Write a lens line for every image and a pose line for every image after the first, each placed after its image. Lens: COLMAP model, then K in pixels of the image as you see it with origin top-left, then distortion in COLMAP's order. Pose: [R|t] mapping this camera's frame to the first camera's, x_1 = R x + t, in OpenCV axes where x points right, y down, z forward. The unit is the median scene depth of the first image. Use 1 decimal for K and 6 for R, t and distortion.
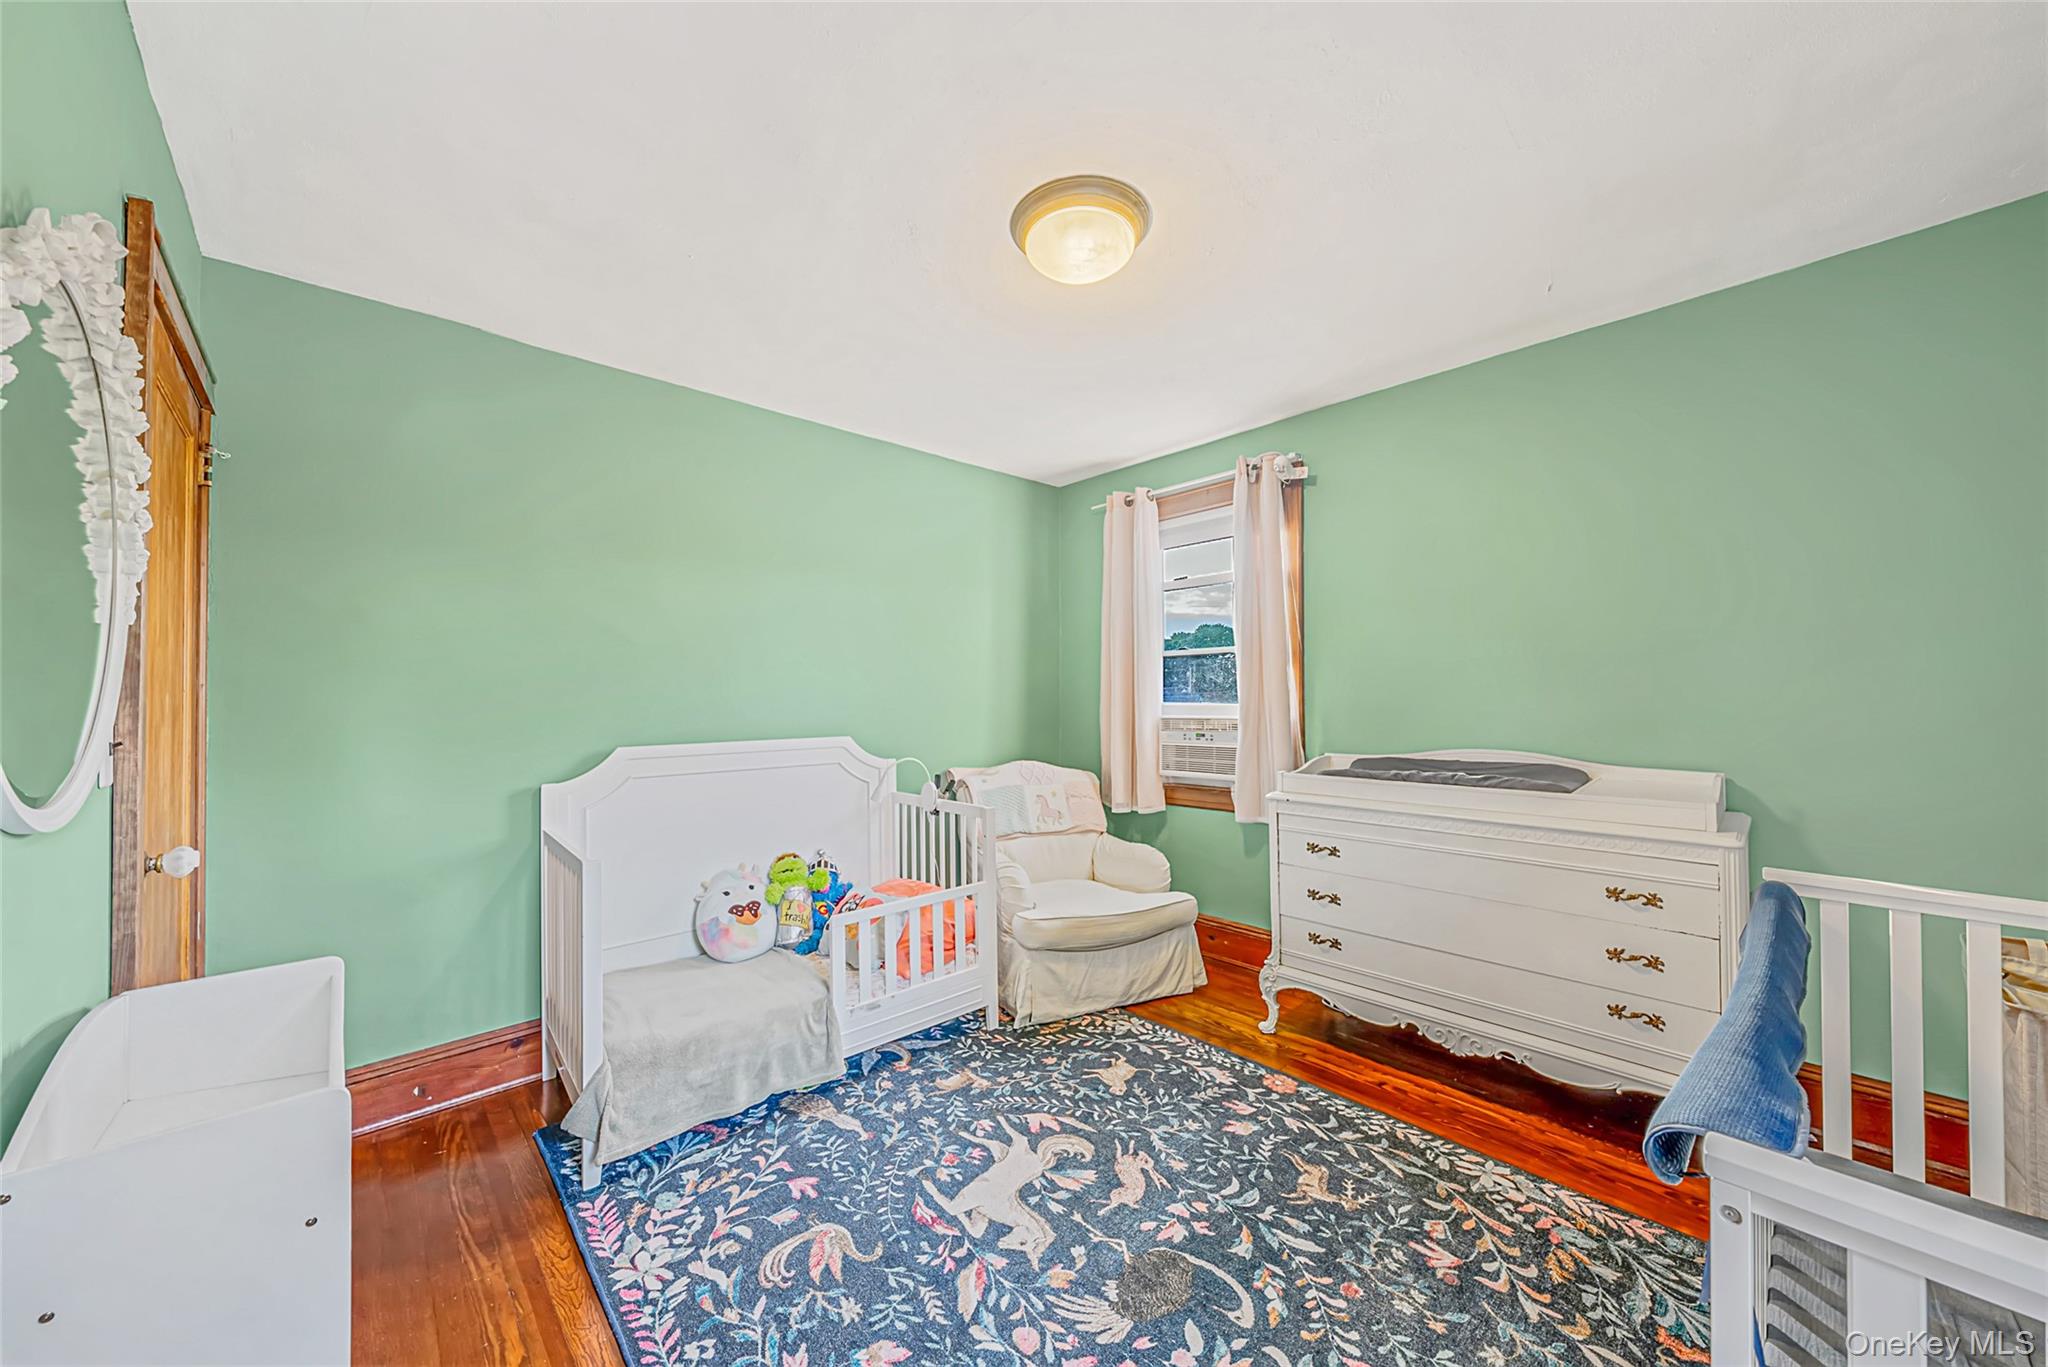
lens RADIAL K [[735.4, 0, 1025.5], [0, 735.4, 689.6], [0, 0, 1]] dist [0.001047, 0.000012]
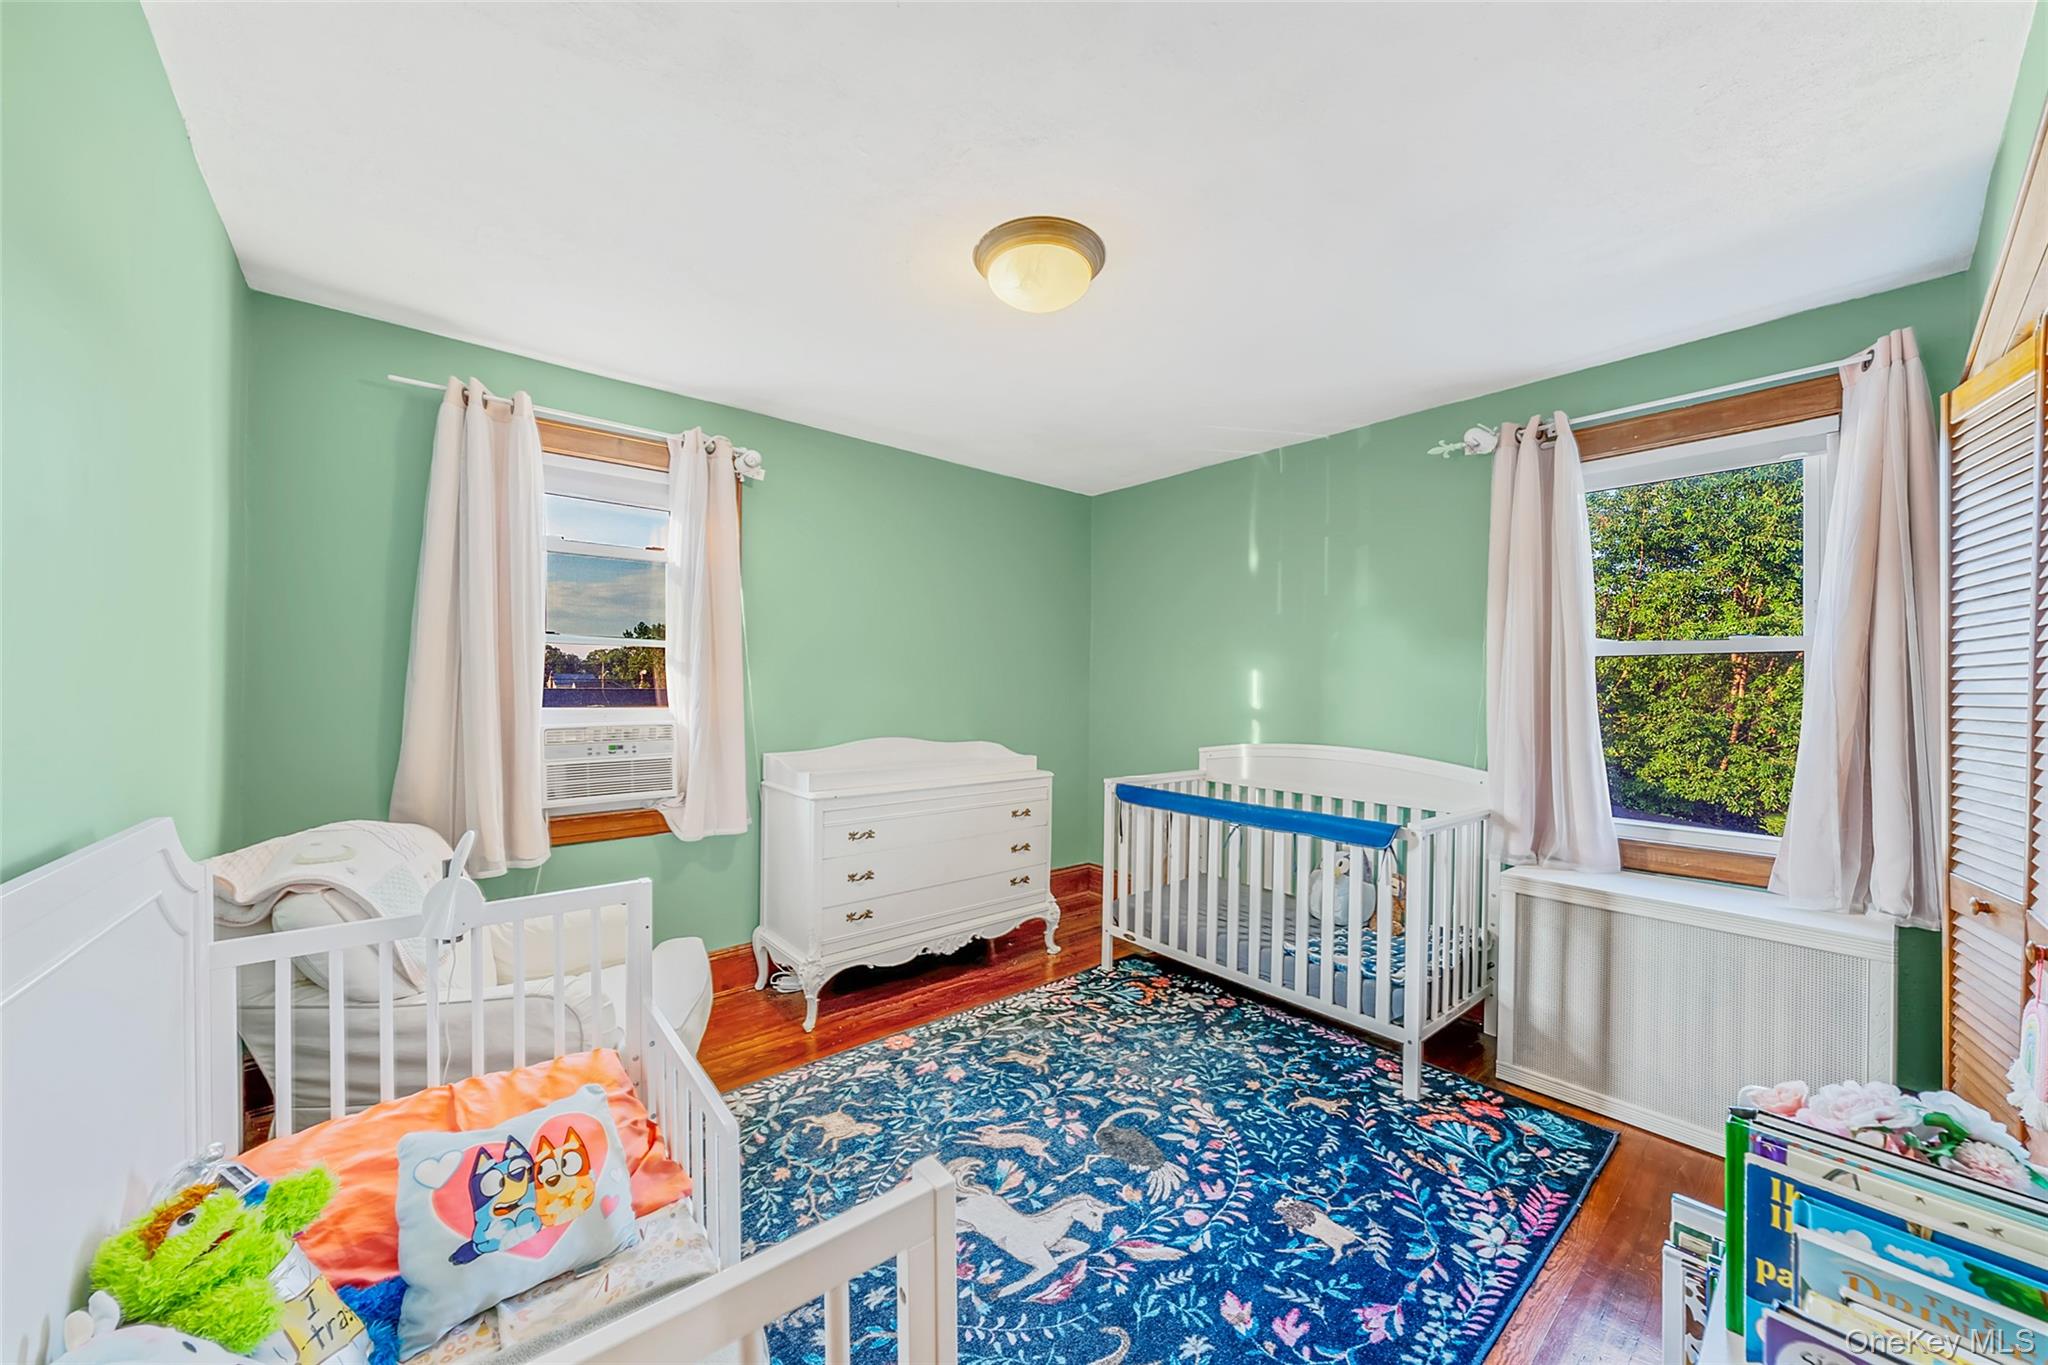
lens RADIAL K [[735.4, 0, 1026.2], [0, 735.4, 691.3], [0, 0, 1]] dist [0.001047, 0.000012]
pose [[0.044004, 0.003397, 0.999026, -1.046432], [-0.013791, 0.999901, -0.002793, -0.004977], [-0.998936, -0.013654, 0.044047, 1.028520]]
